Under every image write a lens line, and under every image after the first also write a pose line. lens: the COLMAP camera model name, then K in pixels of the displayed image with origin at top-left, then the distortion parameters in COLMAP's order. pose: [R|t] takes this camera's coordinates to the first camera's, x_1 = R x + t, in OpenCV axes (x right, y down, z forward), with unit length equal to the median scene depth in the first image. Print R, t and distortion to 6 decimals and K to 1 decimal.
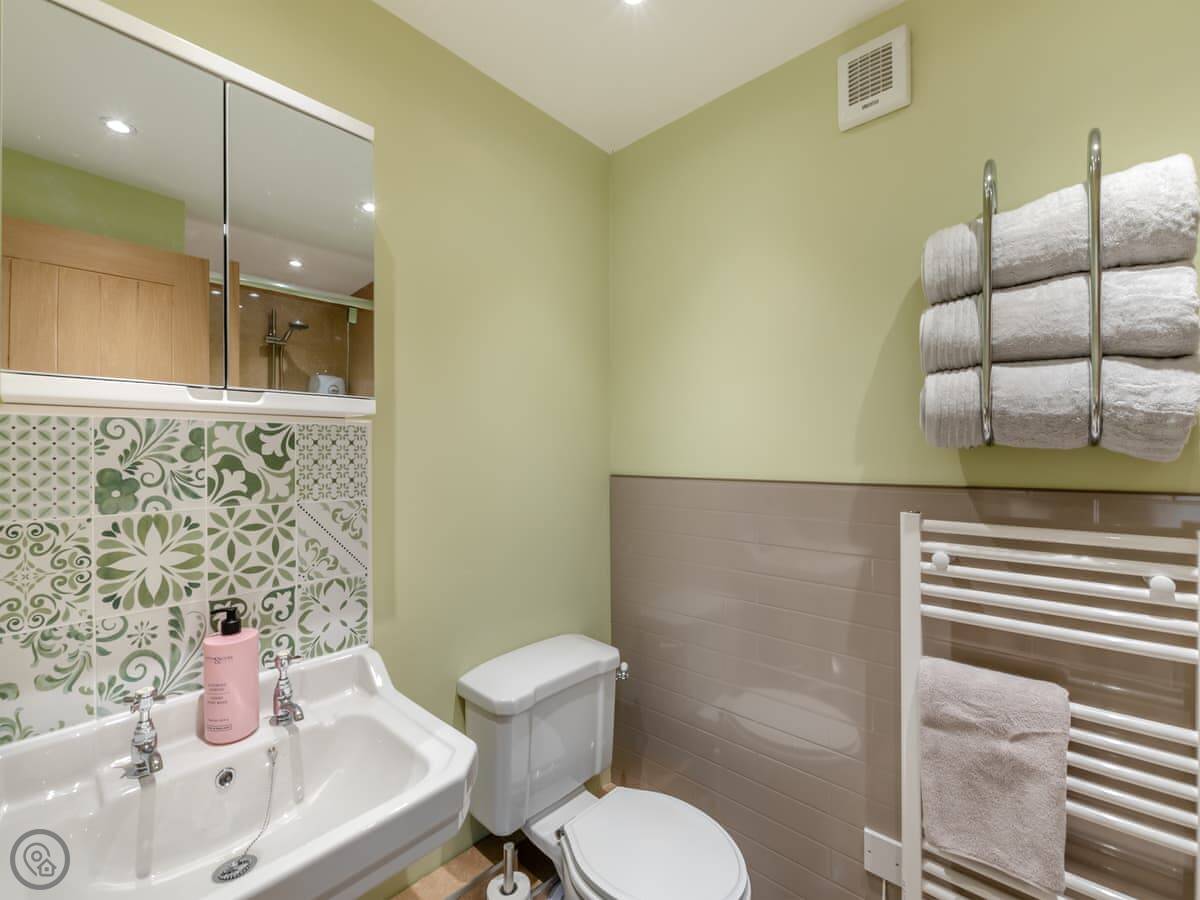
lens RADIAL K [[517.1, 0, 597.5], [0, 517.1, 452.2], [0, 0, 1]] dist [0.004458, -0.002494]
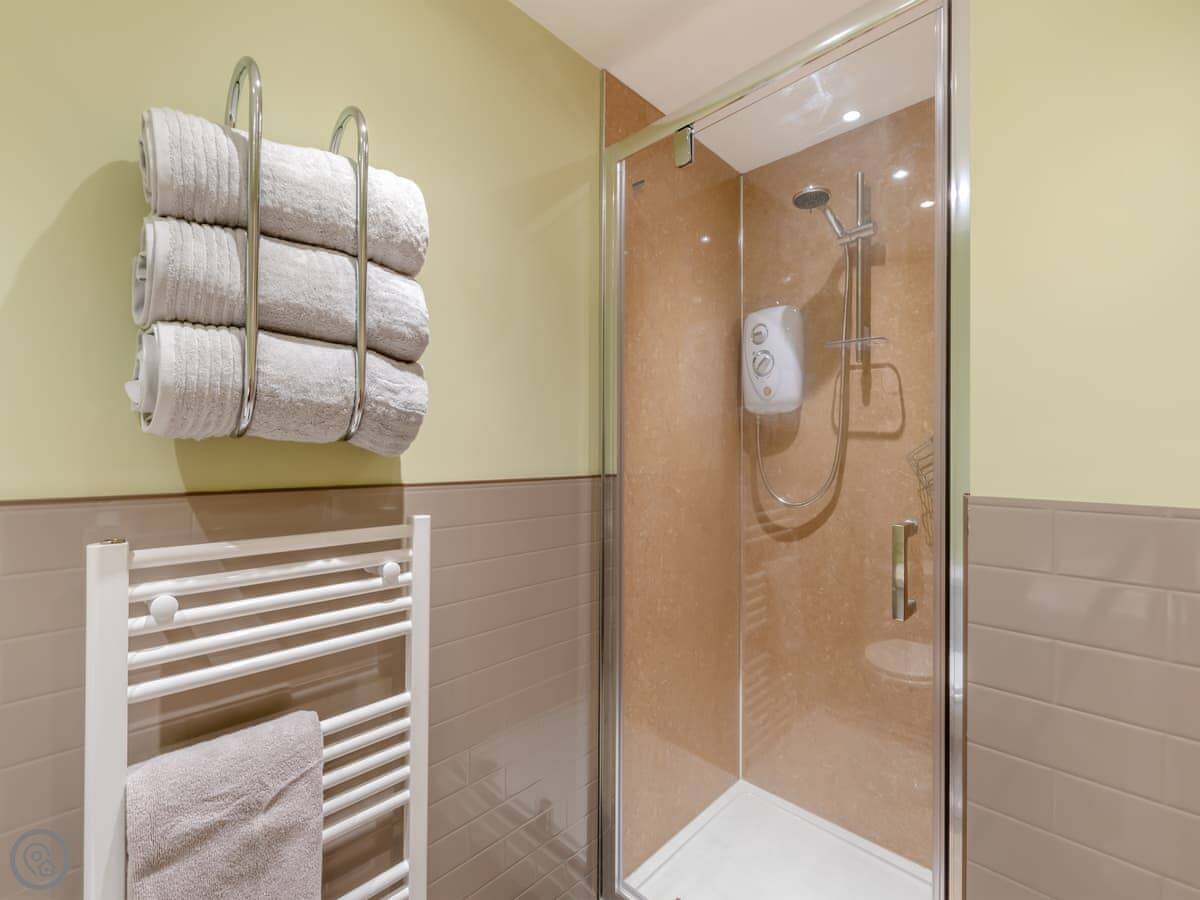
lens RADIAL K [[517.1, 0, 607.2], [0, 517.1, 450.7], [0, 0, 1]] dist [0.004458, -0.002494]
pose [[0.035095, 0.003819, 0.999377, 0.023406], [-0.013588, 0.999902, -0.003343, 0.003473], [-0.999292, -0.013462, 0.035143, 0.456918]]
